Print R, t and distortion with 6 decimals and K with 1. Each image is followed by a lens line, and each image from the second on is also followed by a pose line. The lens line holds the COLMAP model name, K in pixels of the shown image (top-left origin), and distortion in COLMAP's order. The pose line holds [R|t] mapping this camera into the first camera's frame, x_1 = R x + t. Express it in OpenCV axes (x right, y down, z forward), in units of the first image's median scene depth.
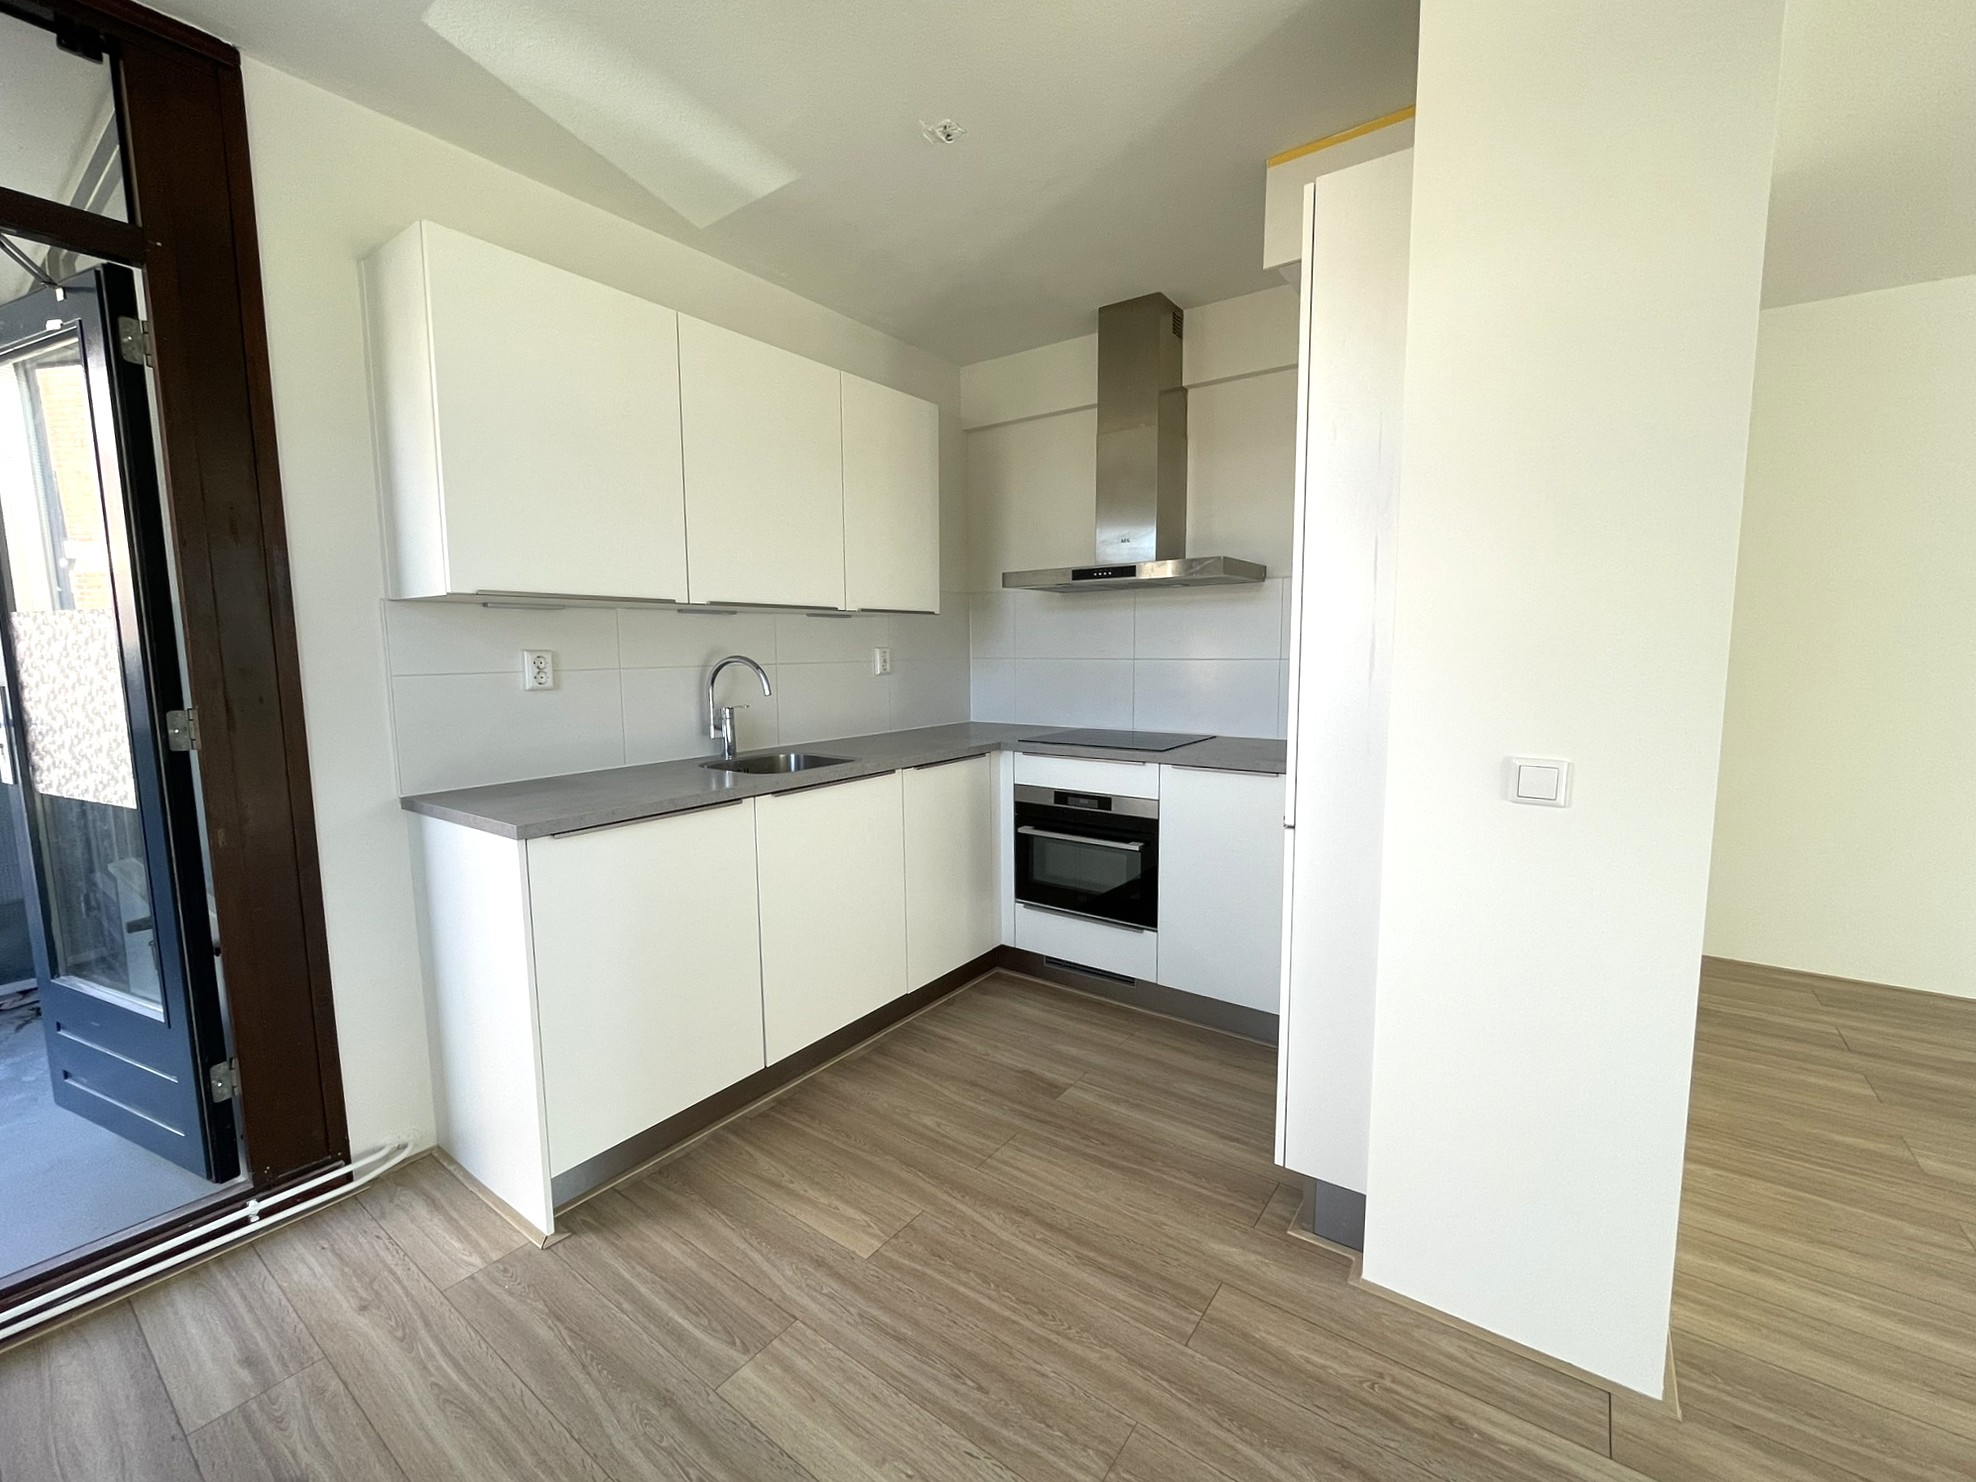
lens RADIAL K [[812.7, 0, 988.7], [0, 812.7, 737.8], [0, 0, 1]] dist [0.001287, -0.000091]
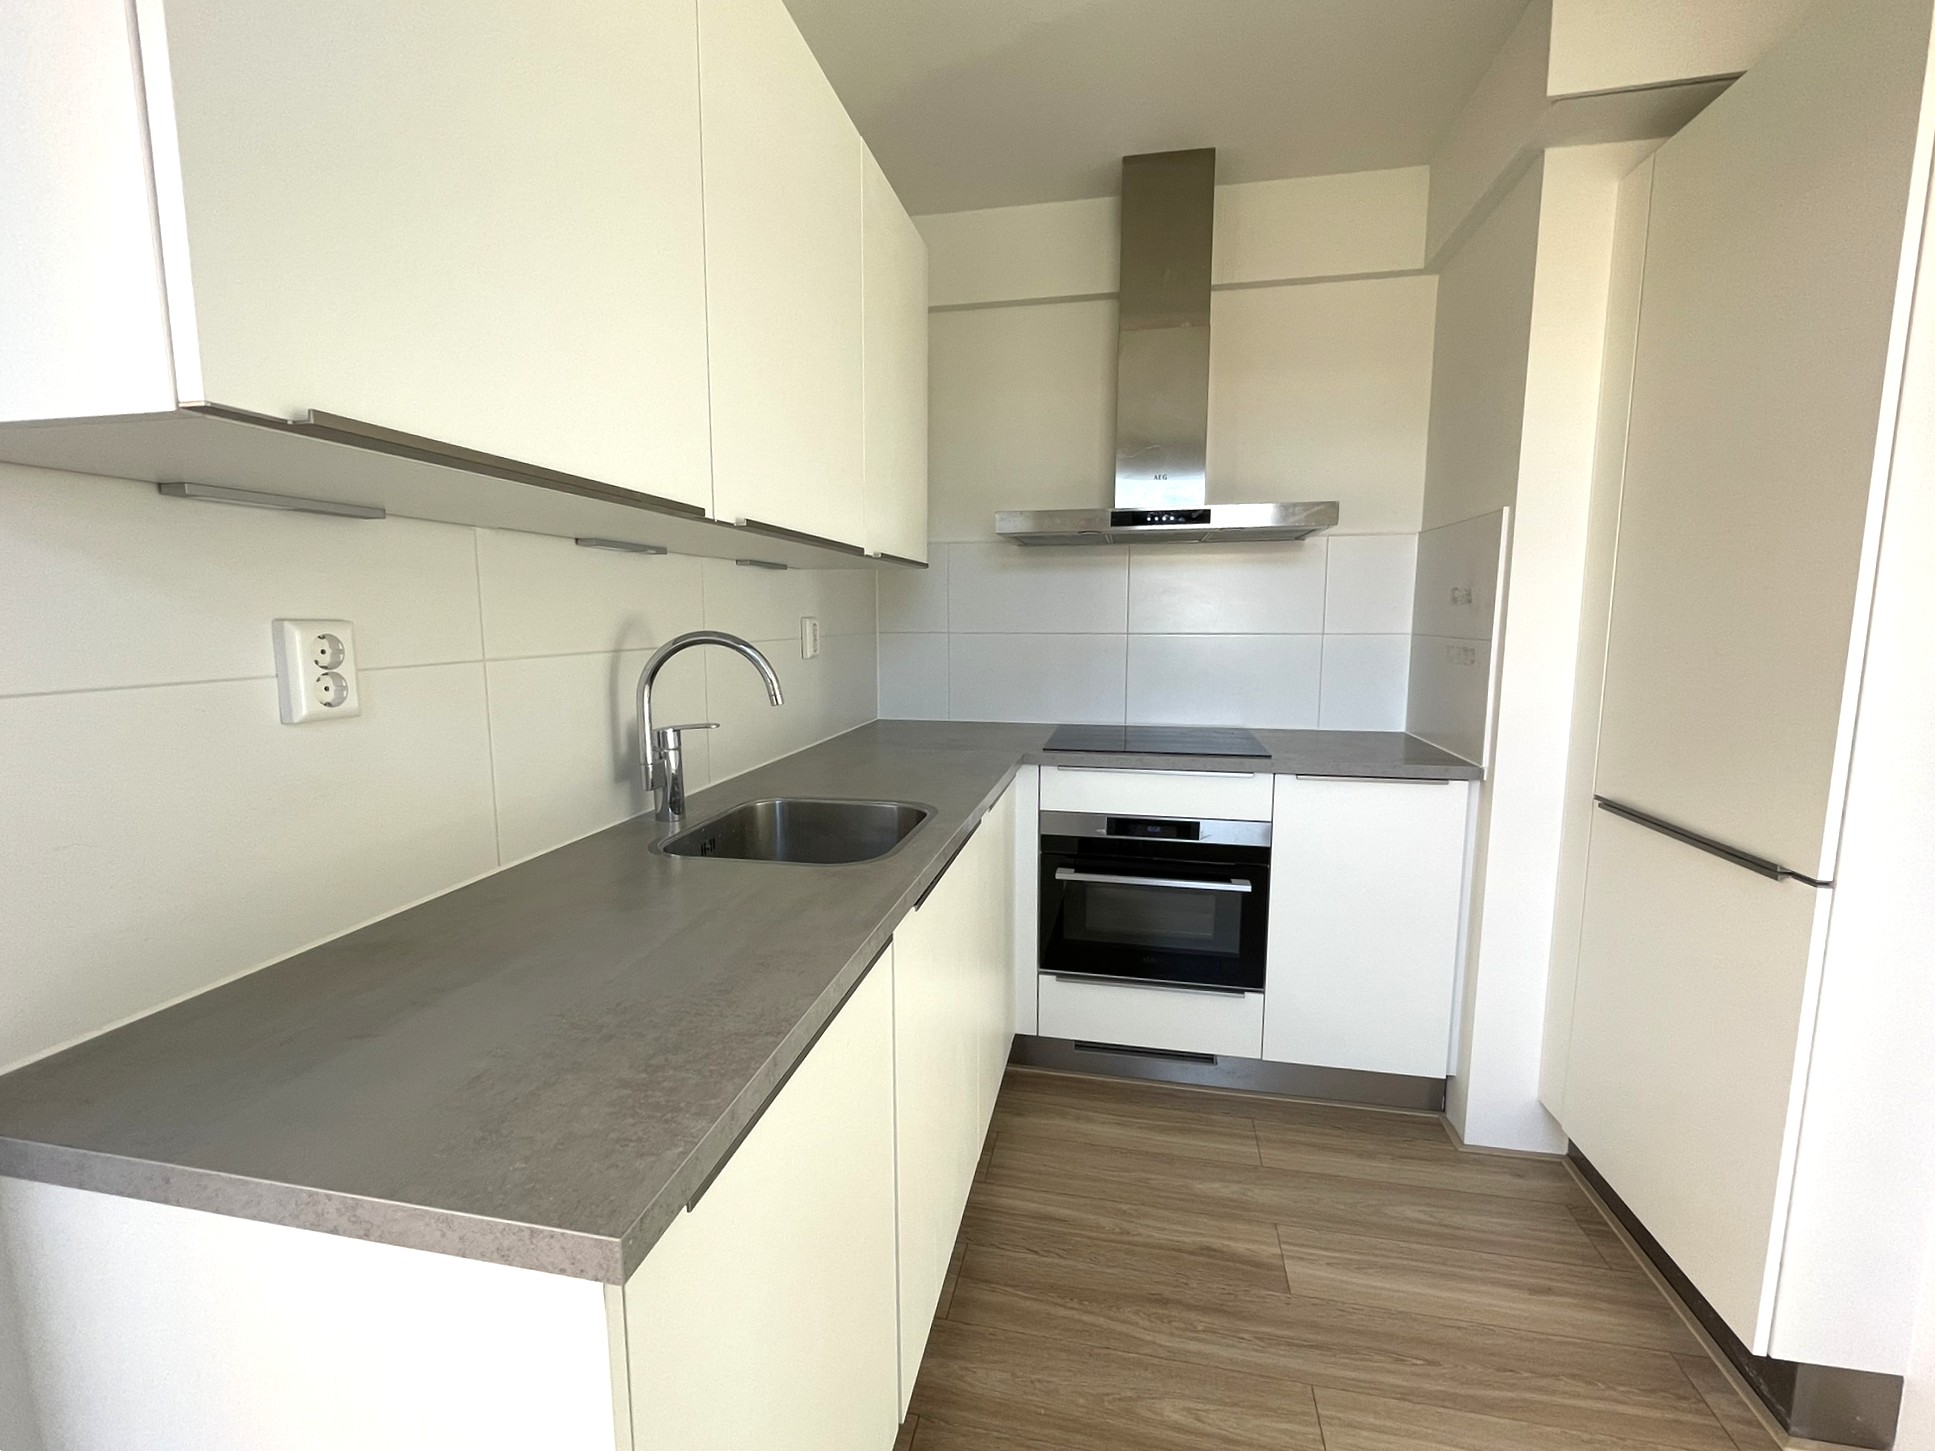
lens RADIAL K [[819.5, 0, 970.1], [0, 819.5, 722.1], [0, 0, 1]] dist [-0.001041, -0.000817]
pose [[0.913389, -0.046895, 0.404378, -0.335069], [0.041786, 0.998896, 0.021457, -0.041746], [-0.404938, -0.002702, 0.914340, 0.400840]]
